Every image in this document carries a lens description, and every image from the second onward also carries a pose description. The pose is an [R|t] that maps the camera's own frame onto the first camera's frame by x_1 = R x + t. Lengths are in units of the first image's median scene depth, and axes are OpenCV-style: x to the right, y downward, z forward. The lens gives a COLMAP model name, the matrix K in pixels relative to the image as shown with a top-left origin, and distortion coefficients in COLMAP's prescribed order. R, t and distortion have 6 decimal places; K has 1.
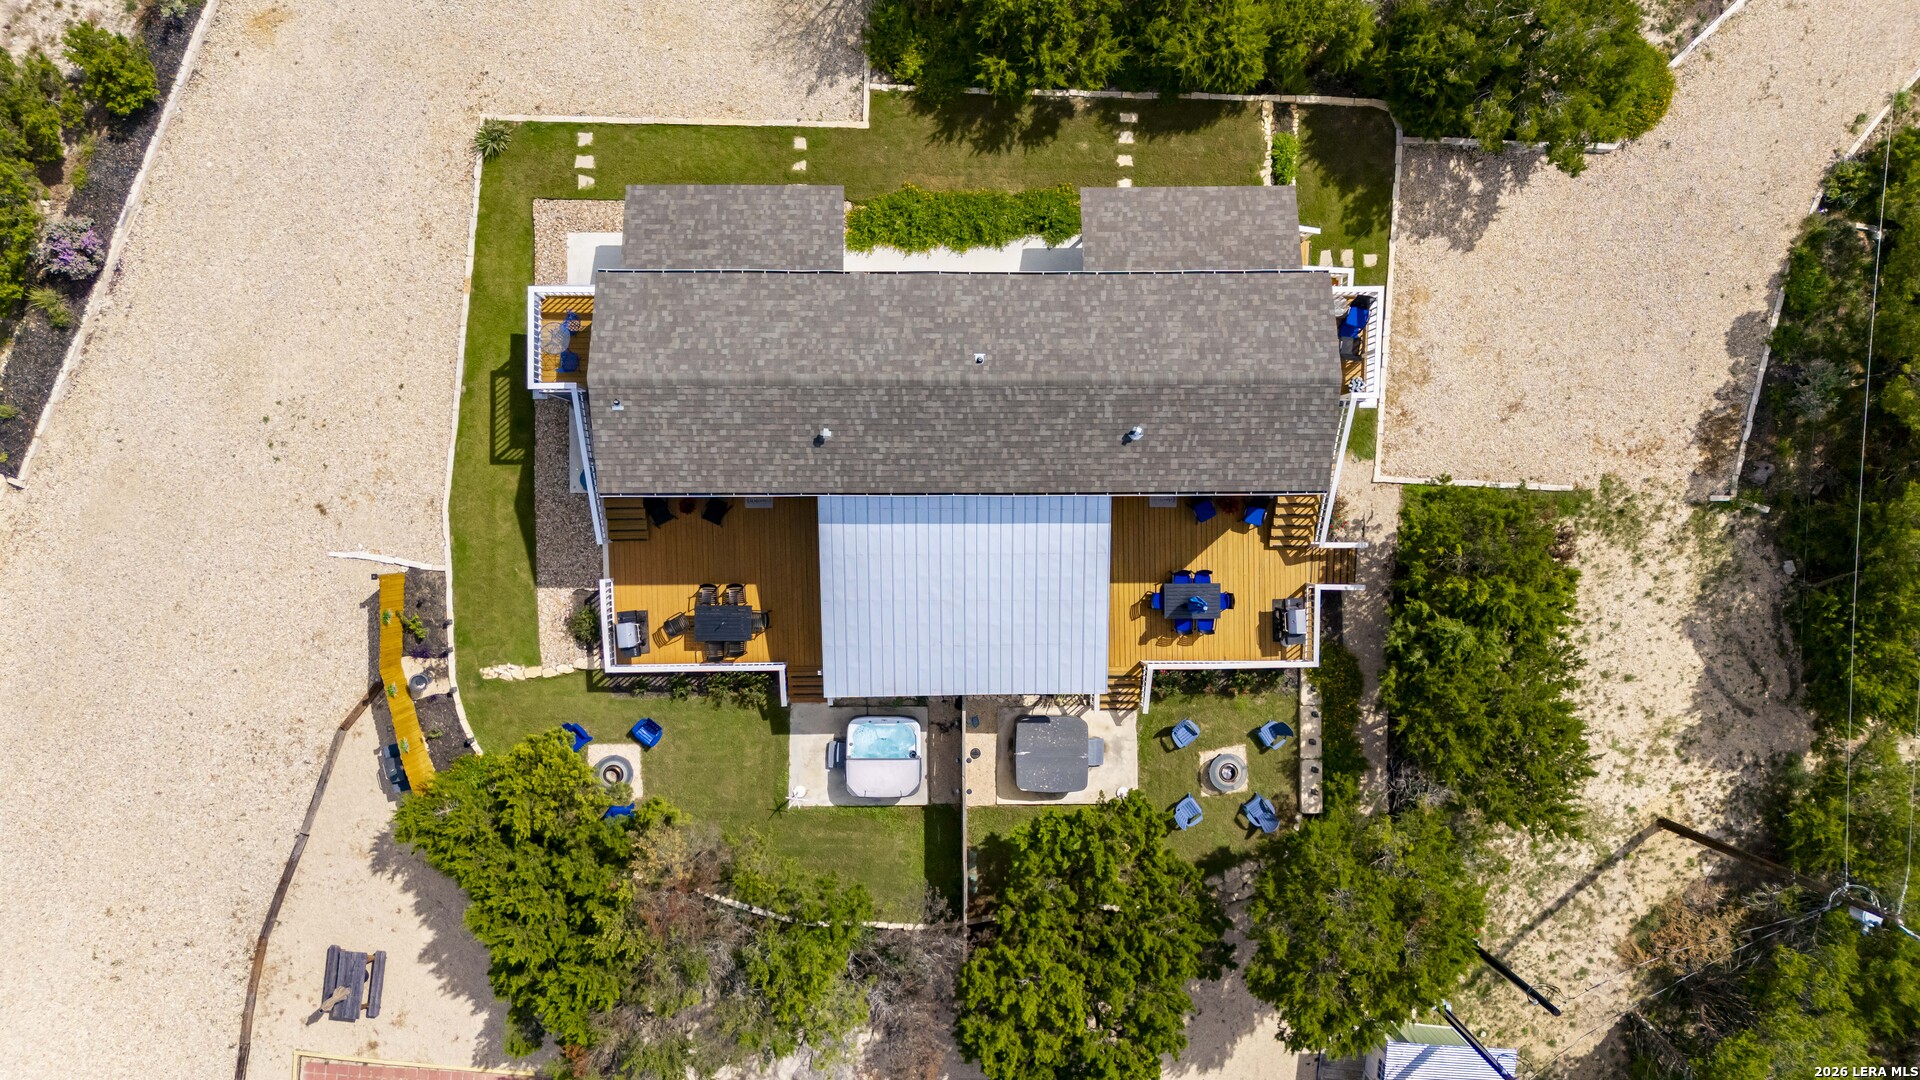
lens RADIAL K [[1446.4, 0, 964.8], [0, 1446.4, 533.7], [0, 0, 1]] dist [0.005048, -0.025195]
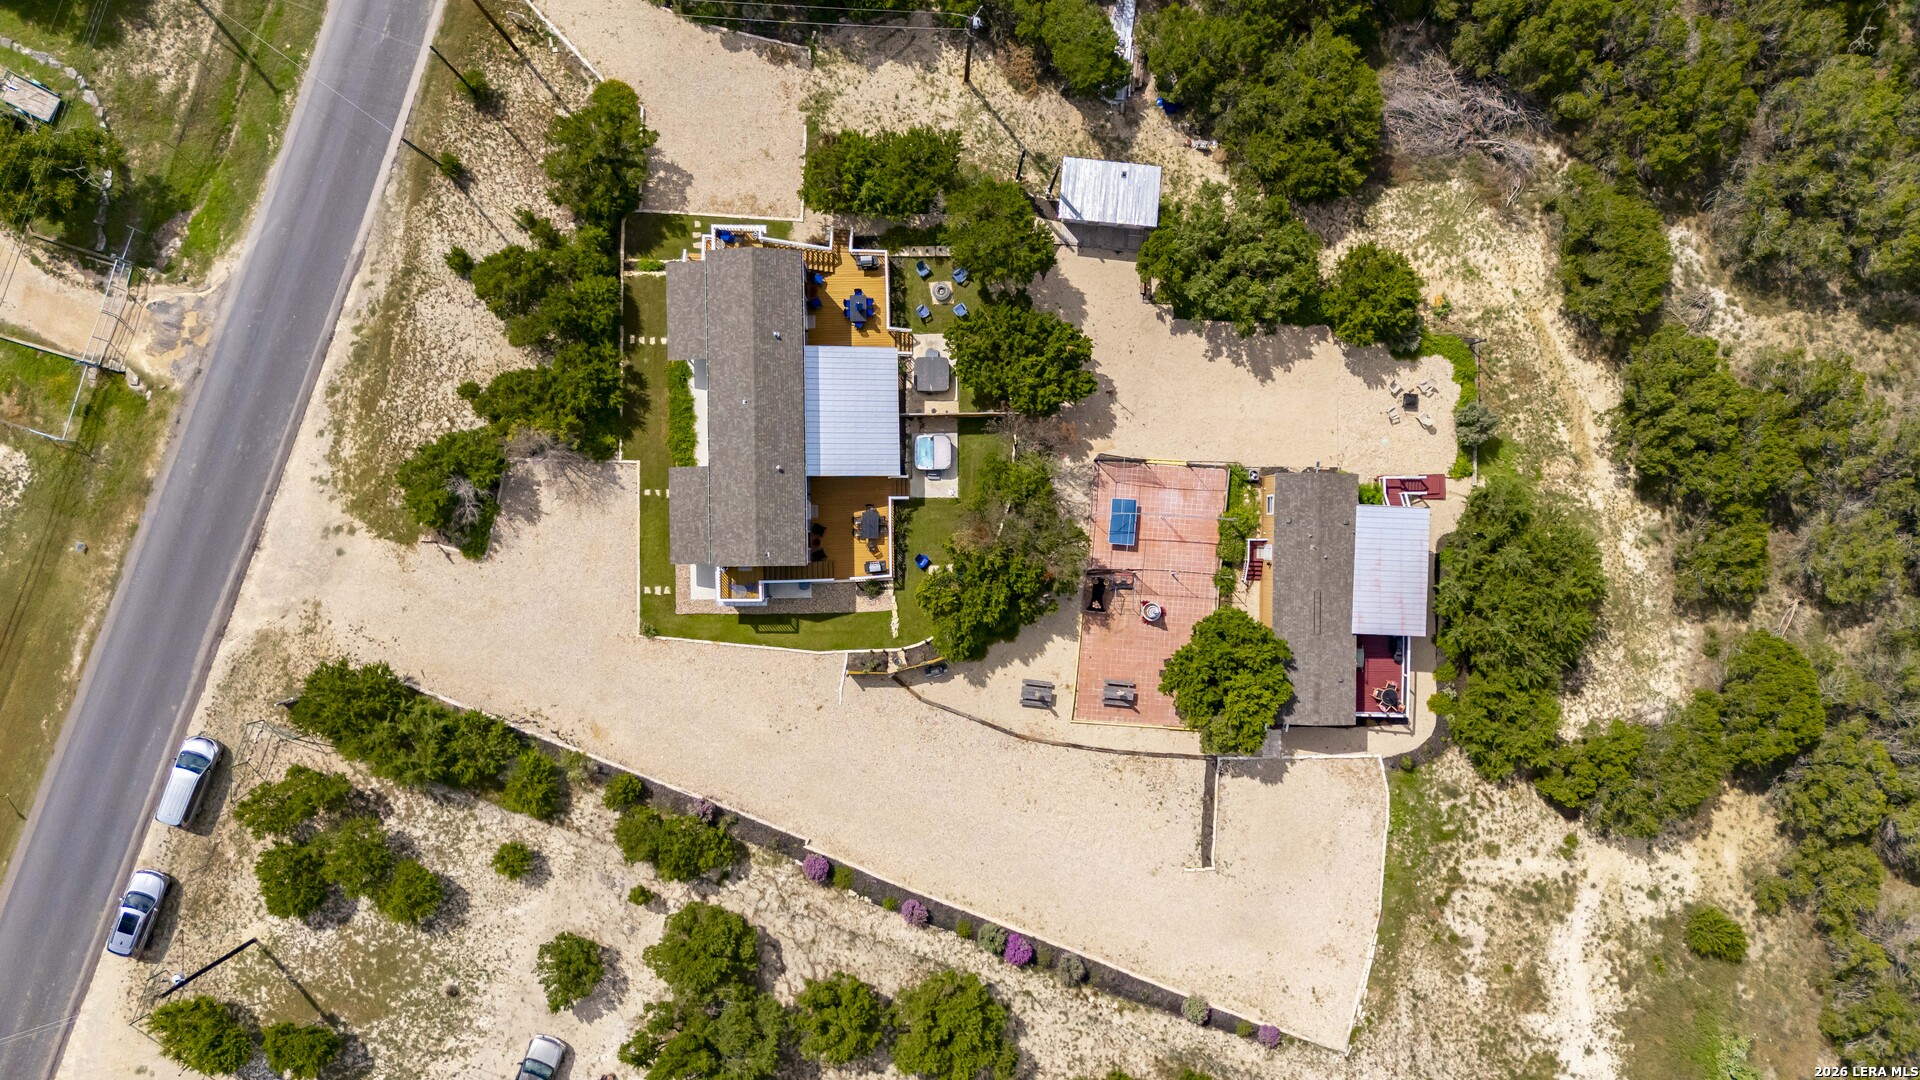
lens RADIAL K [[1446.4, 0, 970.5], [0, 1446.4, 549.6], [0, 0, 1]] dist [0.005048, -0.025195]
pose [[-0.007649, -0.999520, -0.030023, -0.137167], [0.999731, -0.008301, 0.021672, 0.162368], [-0.021911, -0.029849, 0.999314, -1.155817]]
